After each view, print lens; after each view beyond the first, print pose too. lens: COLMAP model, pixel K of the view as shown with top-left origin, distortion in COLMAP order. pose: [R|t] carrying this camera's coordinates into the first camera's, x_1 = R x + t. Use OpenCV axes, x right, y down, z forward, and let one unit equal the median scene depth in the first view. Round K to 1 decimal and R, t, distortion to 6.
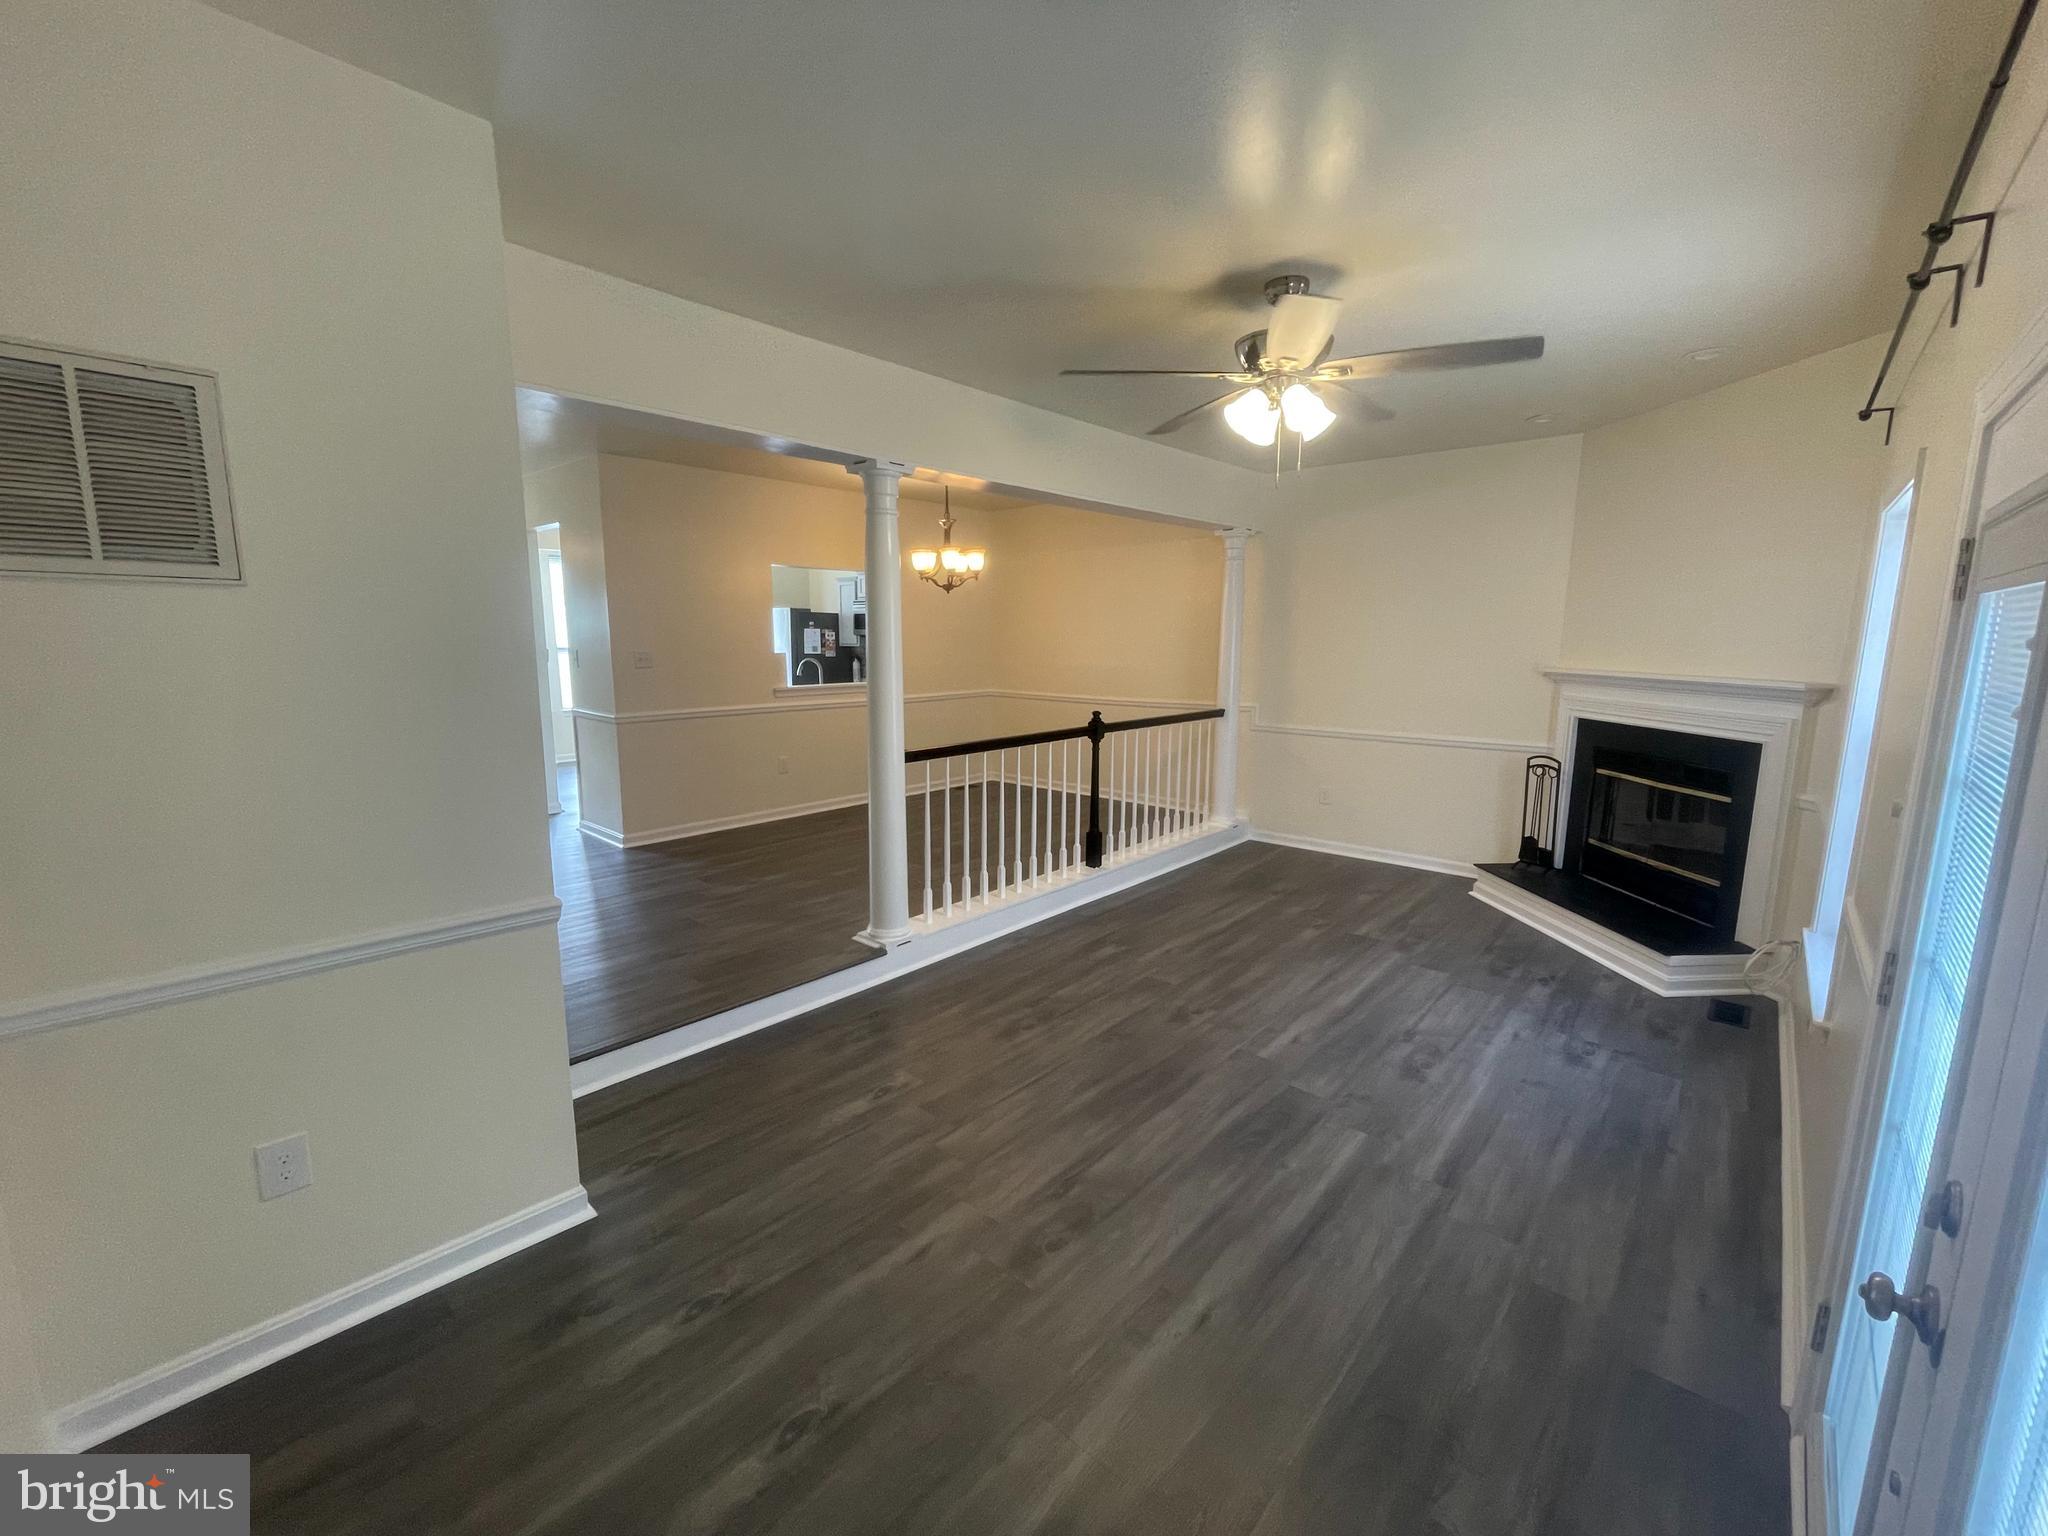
lens RADIAL K [[836.7, 0, 1020.9], [0, 836.7, 773.3], [0, 0, 1]] dist [-0.000393, 0.005493]
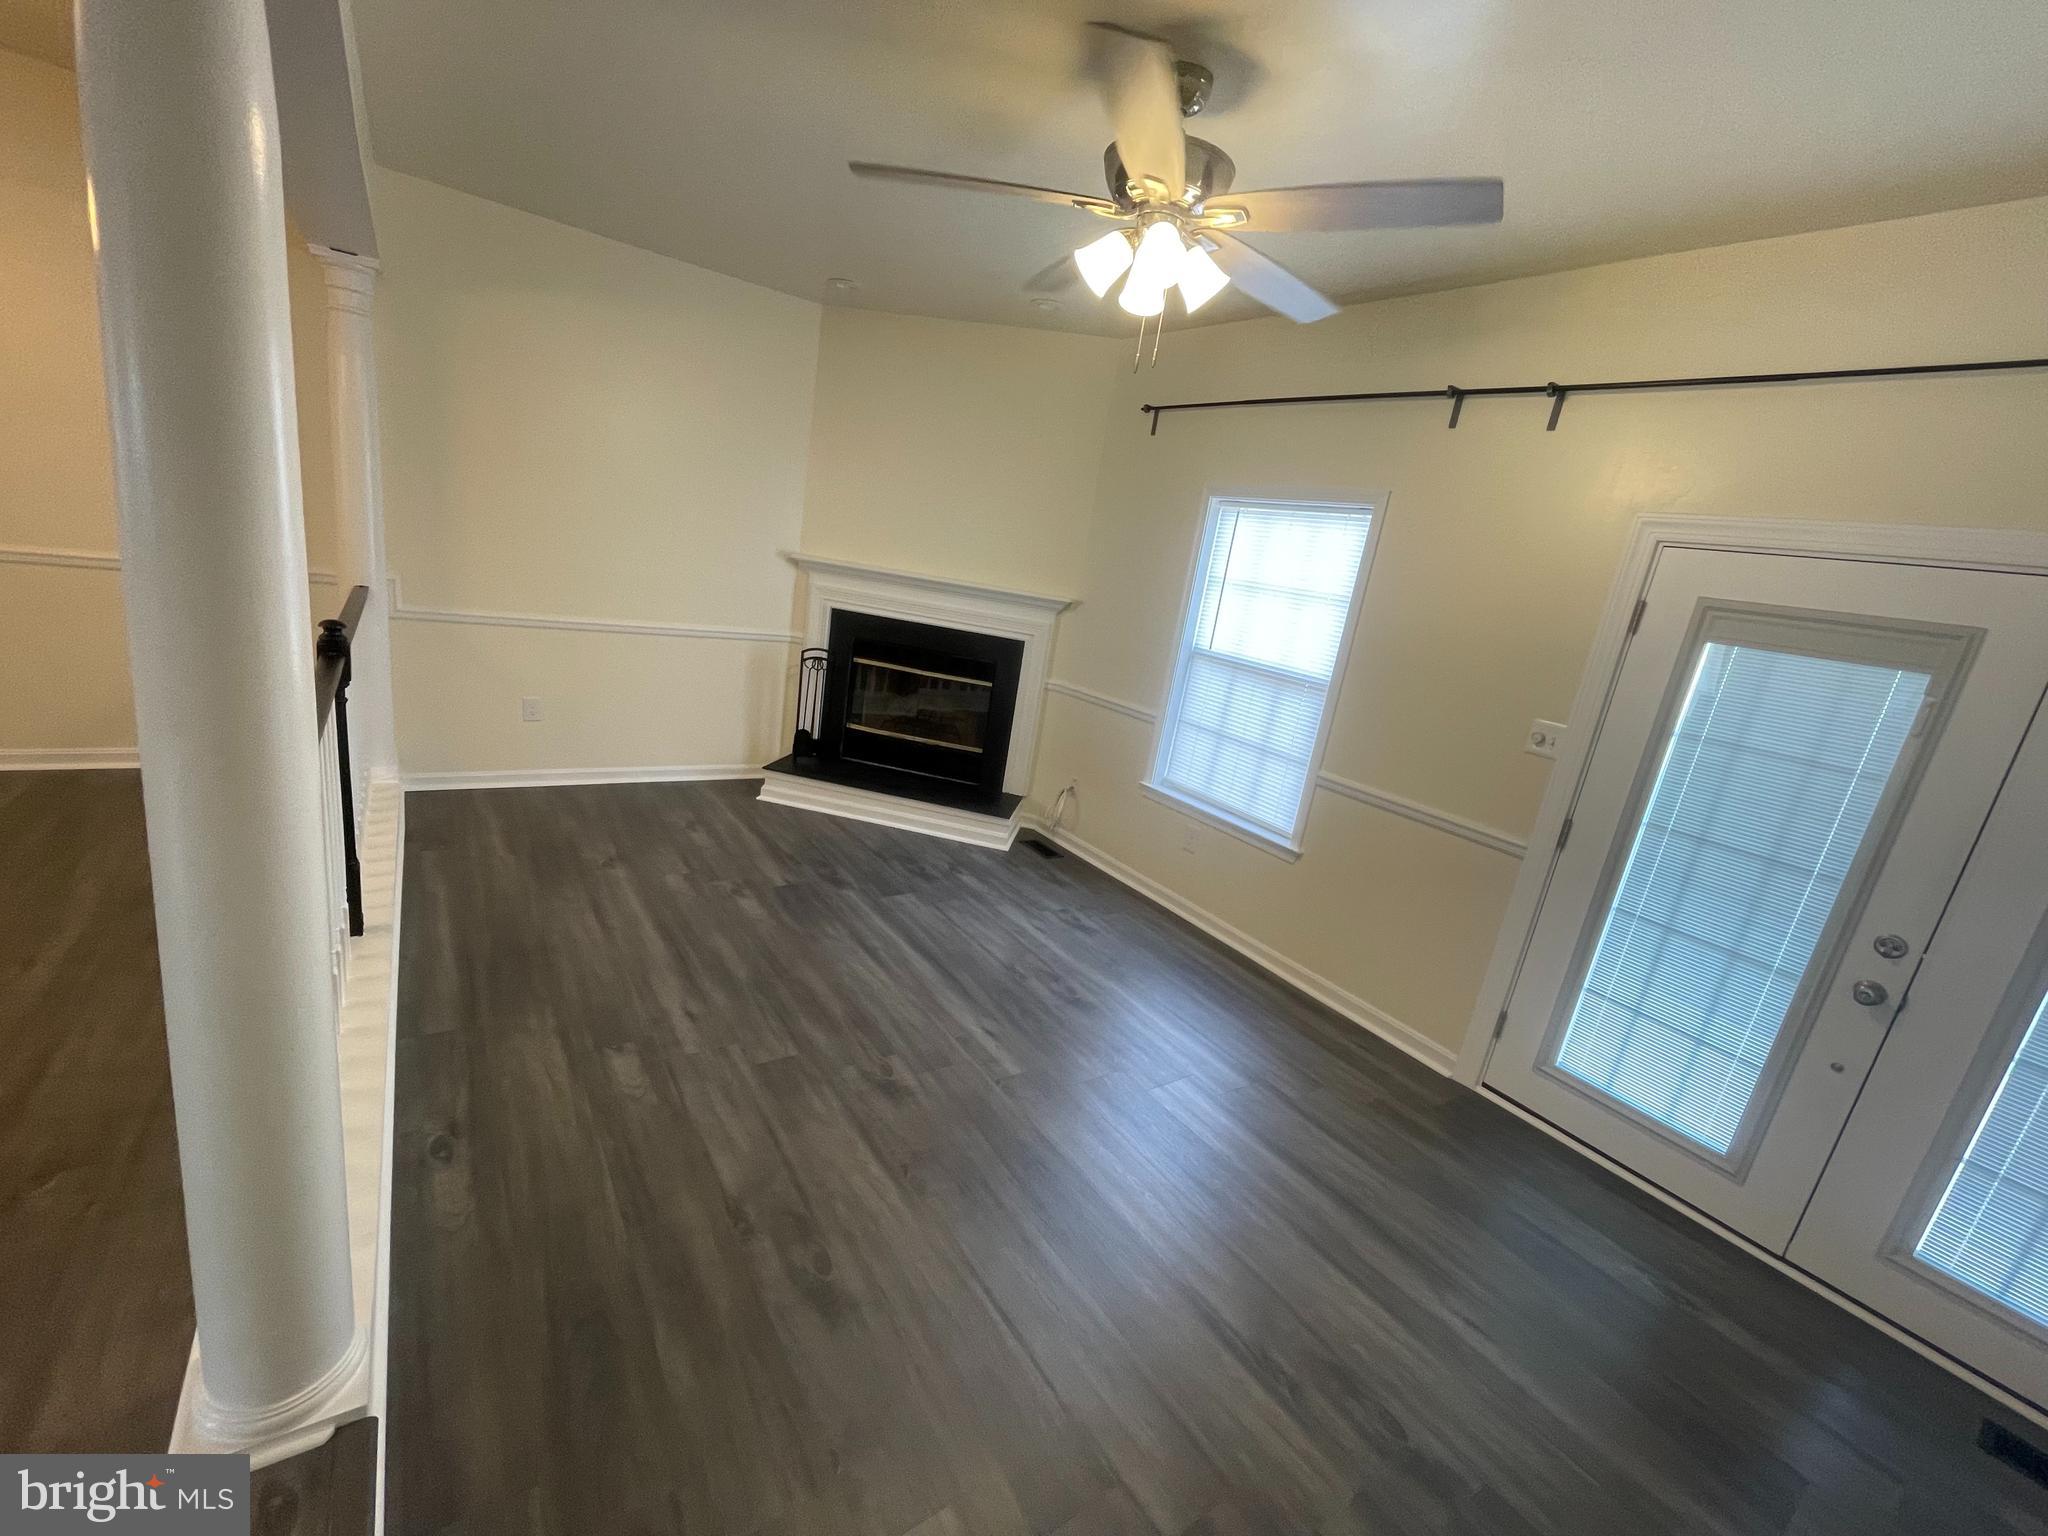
lens RADIAL K [[836.7, 0, 1020.9], [0, 836.7, 773.3], [0, 0, 1]] dist [-0.000393, 0.005493]
pose [[0.230732, -0.221694, 0.947425, -0.330027], [0.010713, 0.974218, 0.225355, -0.109166], [-0.972958, -0.041847, 0.227159, 0.602809]]
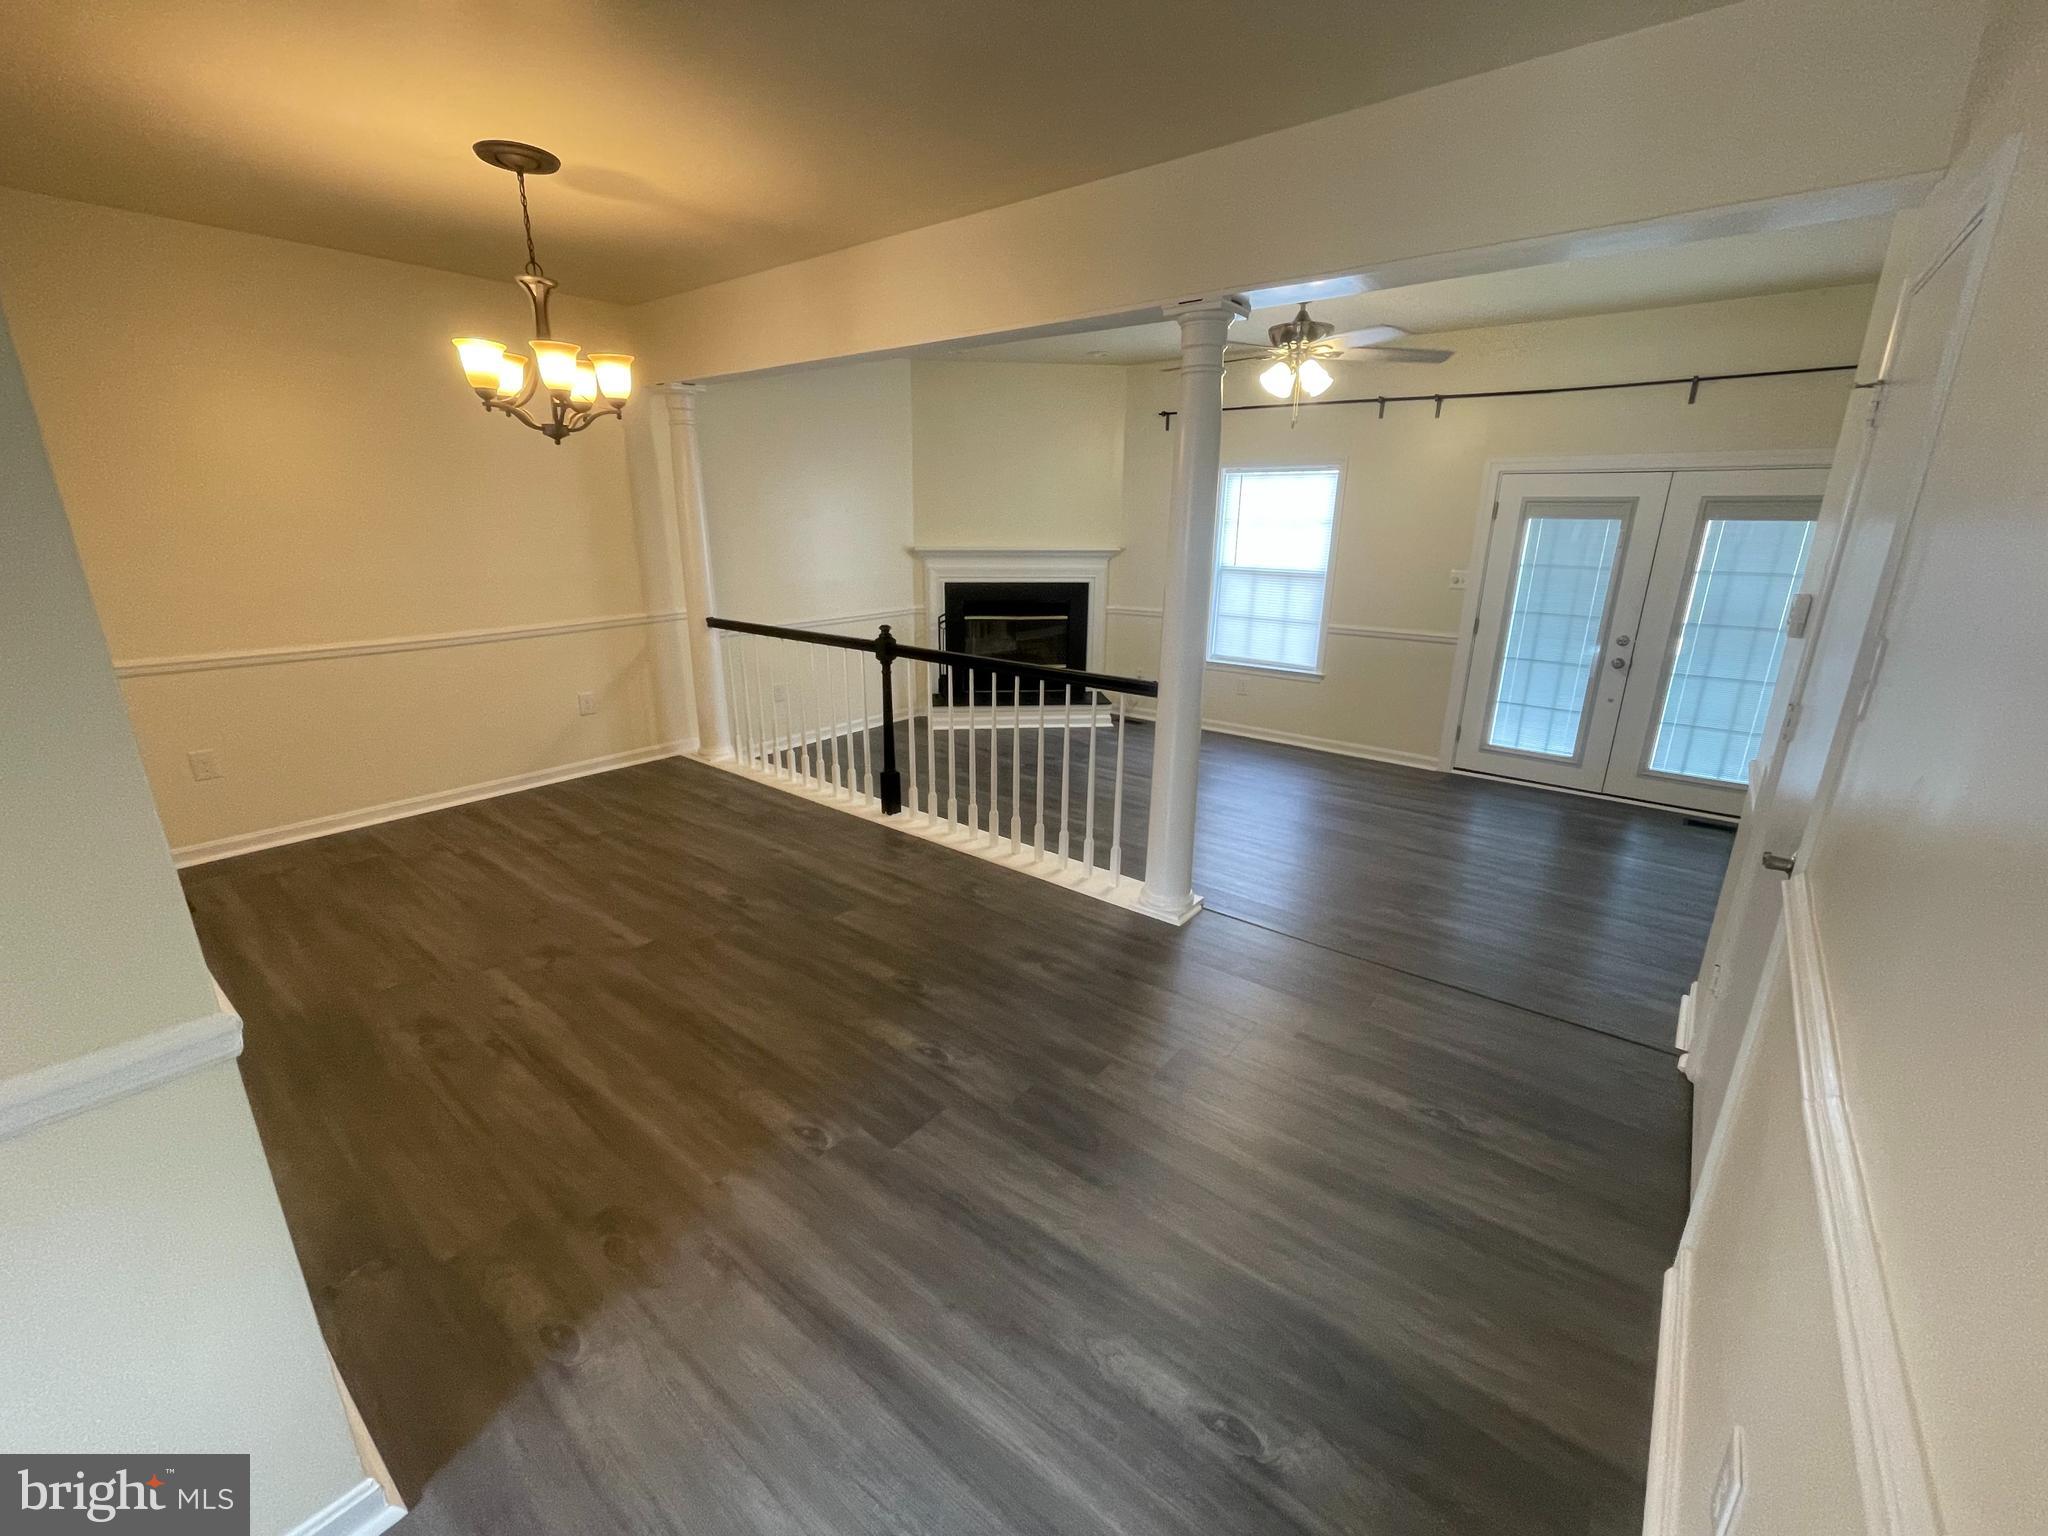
lens RADIAL K [[836.7, 0, 1020.9], [0, 836.7, 773.3], [0, 0, 1]] dist [-0.000393, 0.005493]
pose [[-0.057935, -0.300530, 0.952011, -0.853537], [0.154096, 0.939492, 0.305956, -0.196041], [-0.986356, 0.164427, -0.008119, 1.058144]]
